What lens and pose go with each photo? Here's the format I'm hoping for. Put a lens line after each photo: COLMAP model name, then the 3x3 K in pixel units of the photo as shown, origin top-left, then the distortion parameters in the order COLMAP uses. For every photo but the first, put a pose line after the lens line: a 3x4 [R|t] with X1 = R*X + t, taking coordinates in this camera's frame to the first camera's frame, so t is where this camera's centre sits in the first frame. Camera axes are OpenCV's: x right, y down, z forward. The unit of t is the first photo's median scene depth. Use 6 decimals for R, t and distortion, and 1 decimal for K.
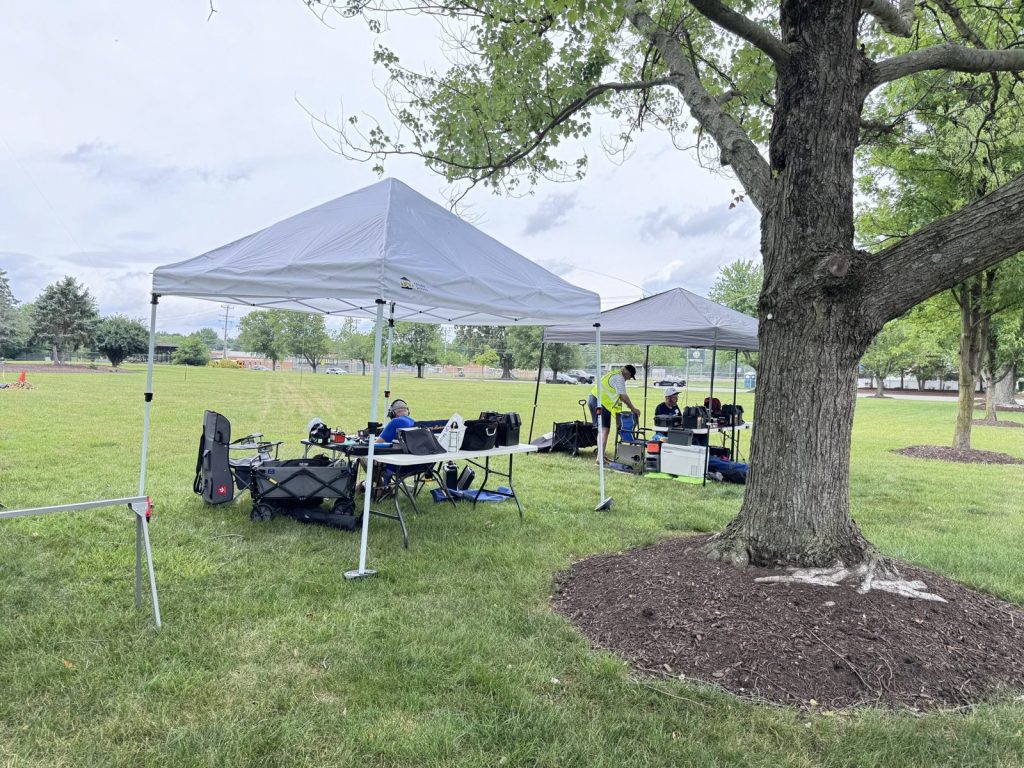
lens RADIAL K [[715.2, 0, 516.5], [0, 715.2, 384.2], [0, 0, 1]] dist [0.011827, -0.019190]
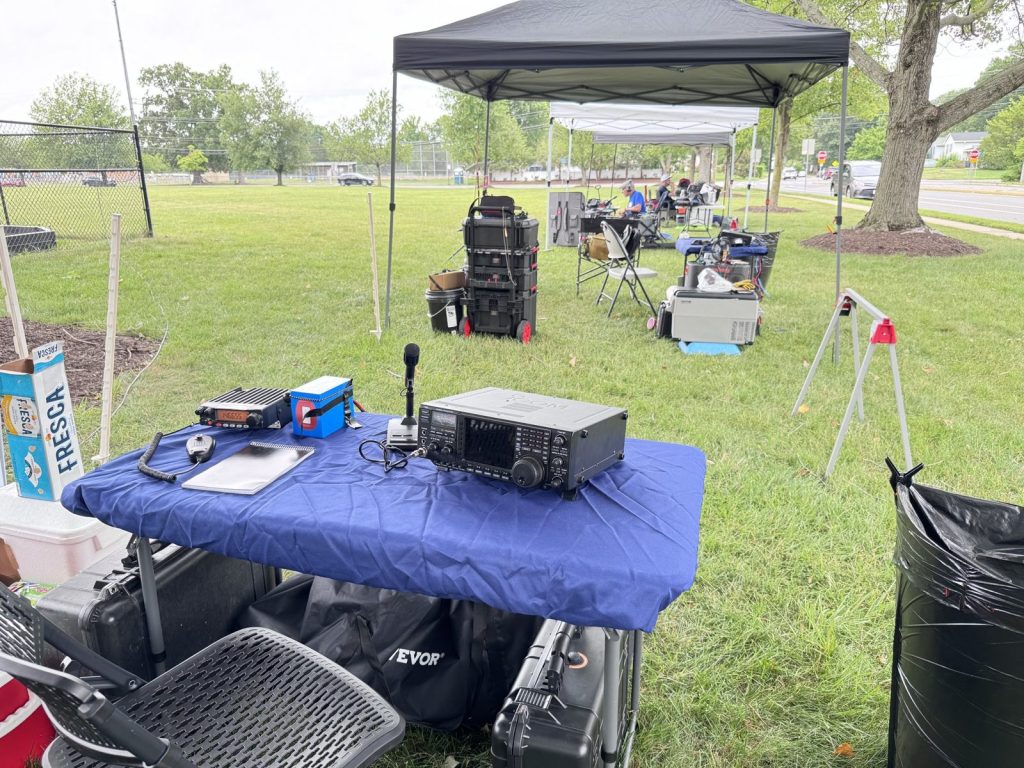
lens RADIAL K [[723.0, 0, 512.0], [0, 723.0, 384.5], [0, 0, 1]] dist [0.017671, -0.040197]
pose [[0.900850, -0.152164, 0.406591, -0.193680], [0.038774, 0.961020, 0.273748, 0.001090], [-0.432396, -0.230841, 0.871634, -0.078613]]
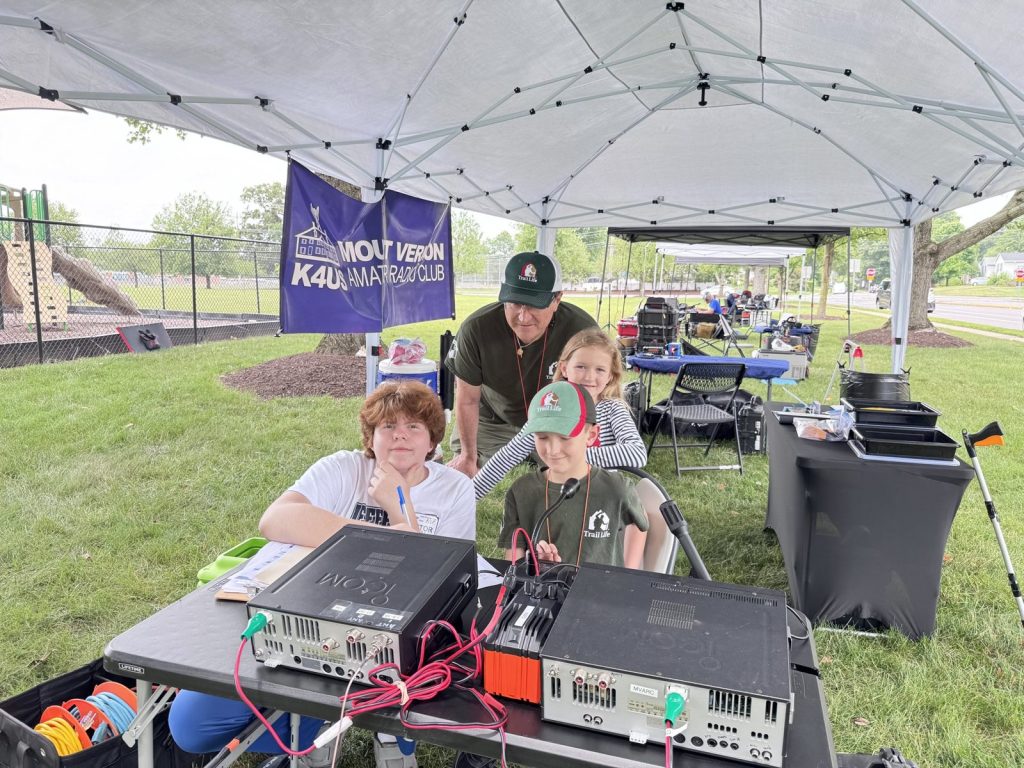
lens RADIAL K [[723.0, 0, 506.3], [0, 723.0, 380.8], [0, 0, 1]] dist [0.017671, -0.040197]
pose [[0.932428, -0.064001, 0.355642, -0.264918], [0.020346, 0.991928, 0.125161, 0.000612], [-0.360782, -0.109468, 0.926204, -0.155035]]
